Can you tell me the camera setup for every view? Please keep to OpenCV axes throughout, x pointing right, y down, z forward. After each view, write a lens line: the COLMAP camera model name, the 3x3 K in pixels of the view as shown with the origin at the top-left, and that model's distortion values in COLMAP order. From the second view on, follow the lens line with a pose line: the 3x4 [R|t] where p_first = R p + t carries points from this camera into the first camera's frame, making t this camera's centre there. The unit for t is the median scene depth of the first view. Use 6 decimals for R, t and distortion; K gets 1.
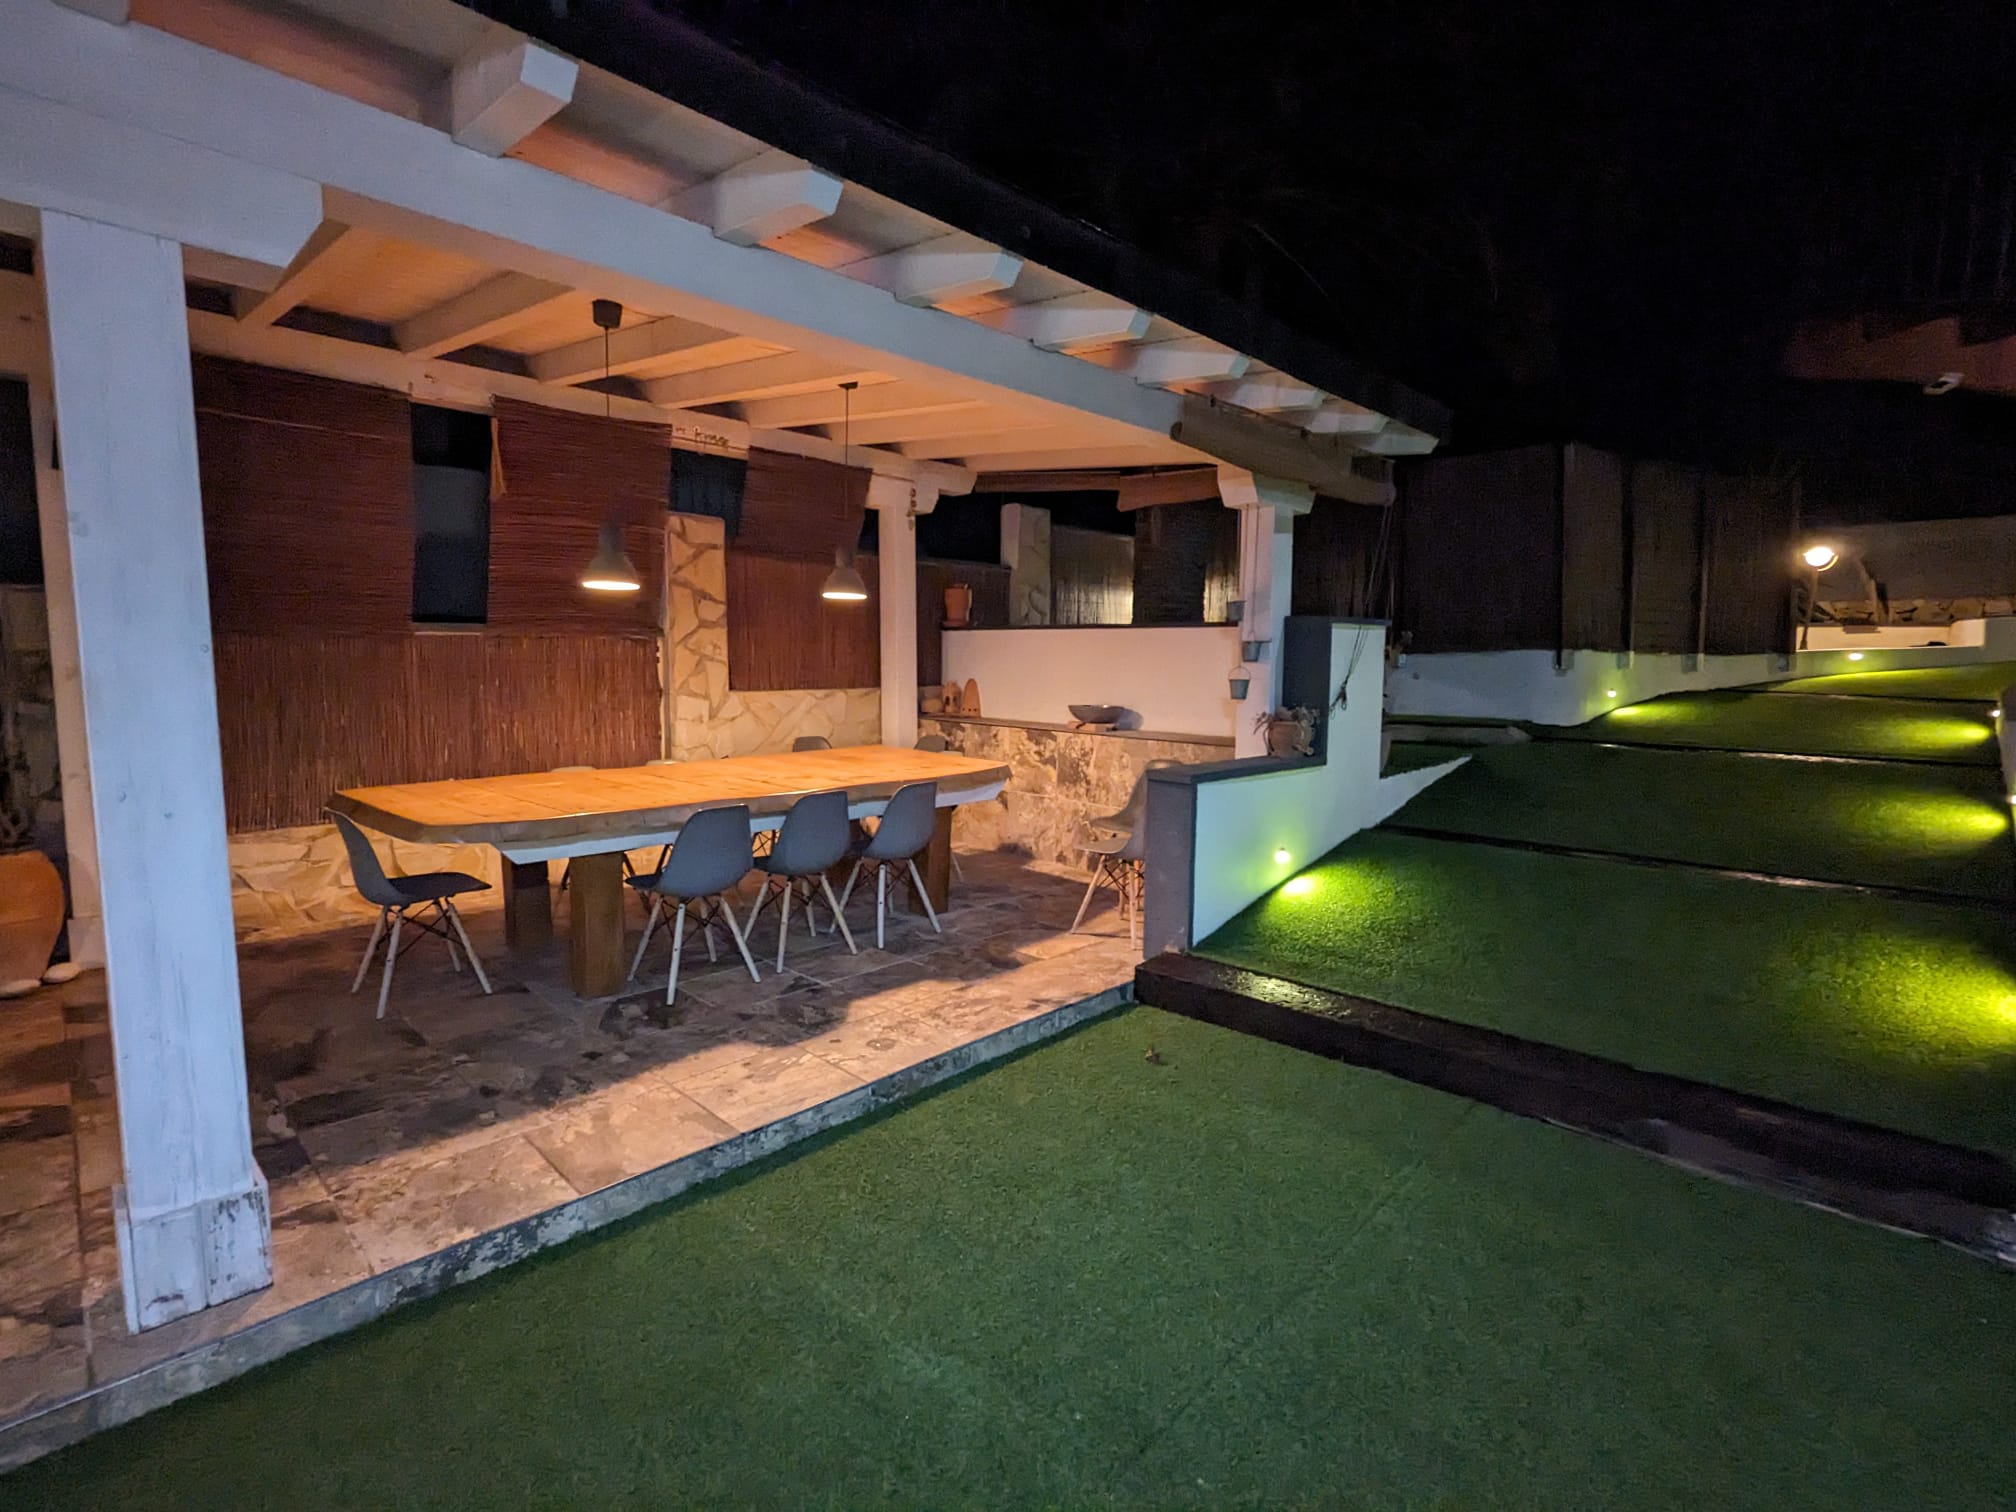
lens RADIAL K [[954.1, 0, 1007.2], [0, 954.1, 756.6], [0, 0, 1]] dist [-0.004509, 0.001576]
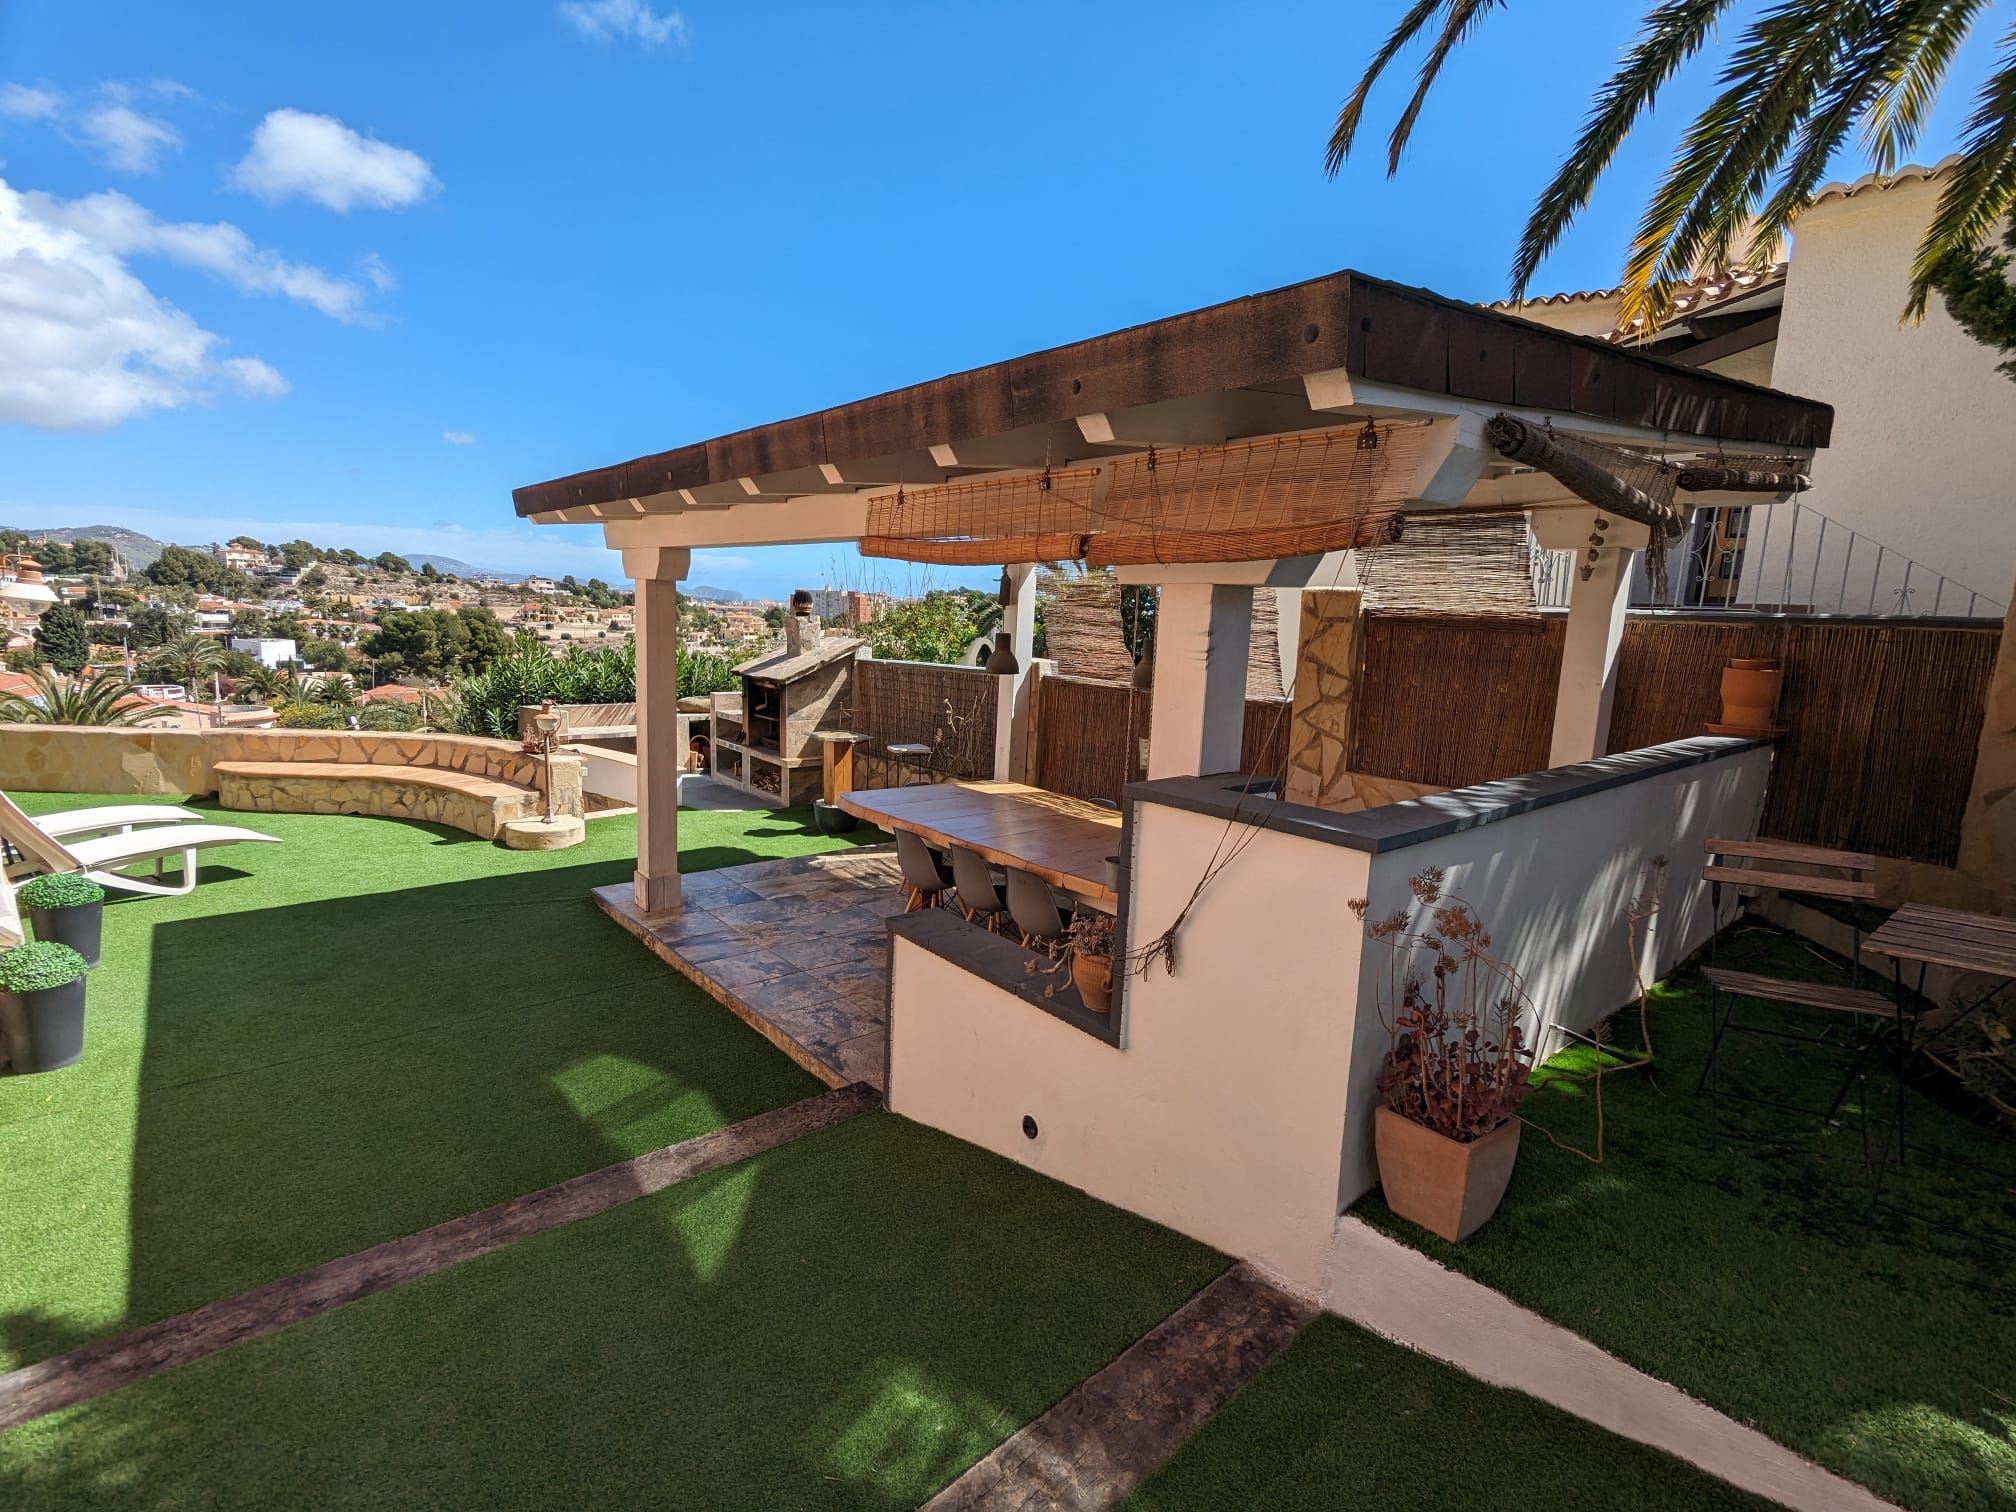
lens RADIAL K [[954.1, 0, 1008.9], [0, 954.1, 763.3], [0, 0, 1]] dist [-0.004509, 0.001576]
pose [[-0.091793, 0.146419, -0.984955, 1.399614], [-0.139800, 0.977439, 0.158330, -0.376622], [0.985916, 0.152230, -0.069252, 1.556414]]
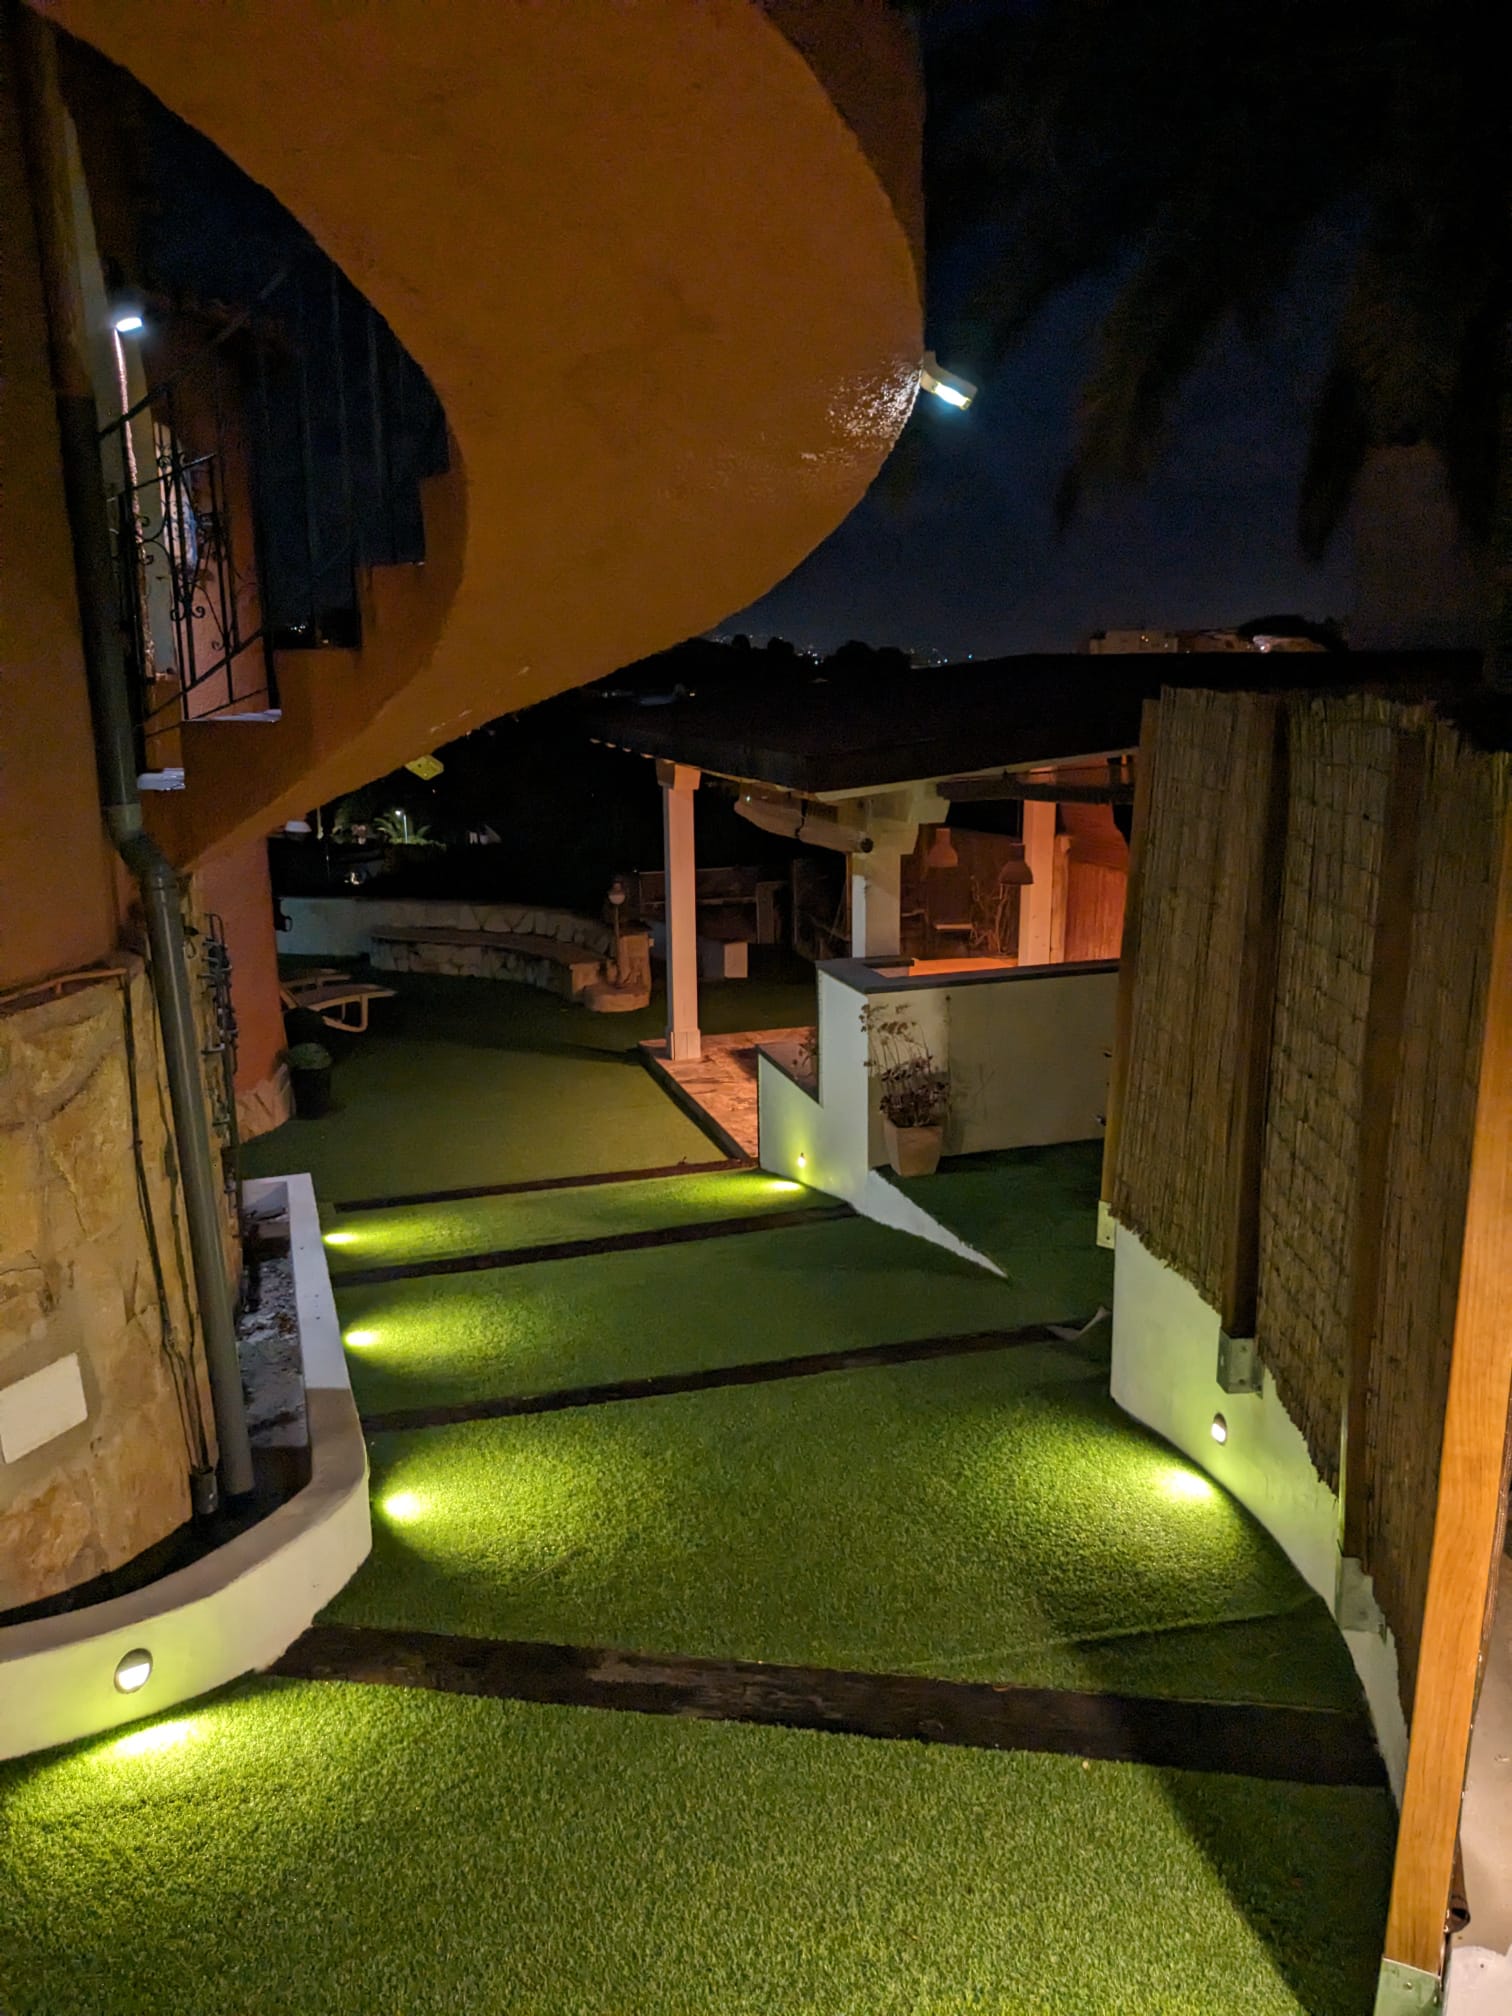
lens RADIAL K [[1615.4, 0, 757.0], [0, 1615.4, 1007.2], [0, 0, 1]] dist [0.004968, 0.000221]
pose [[-0.490695, 0.186484, -0.851142, 2.956228], [-0.074016, 0.964377, 0.253965, -0.852452], [0.868182, 0.187617, -0.459412, 2.800020]]
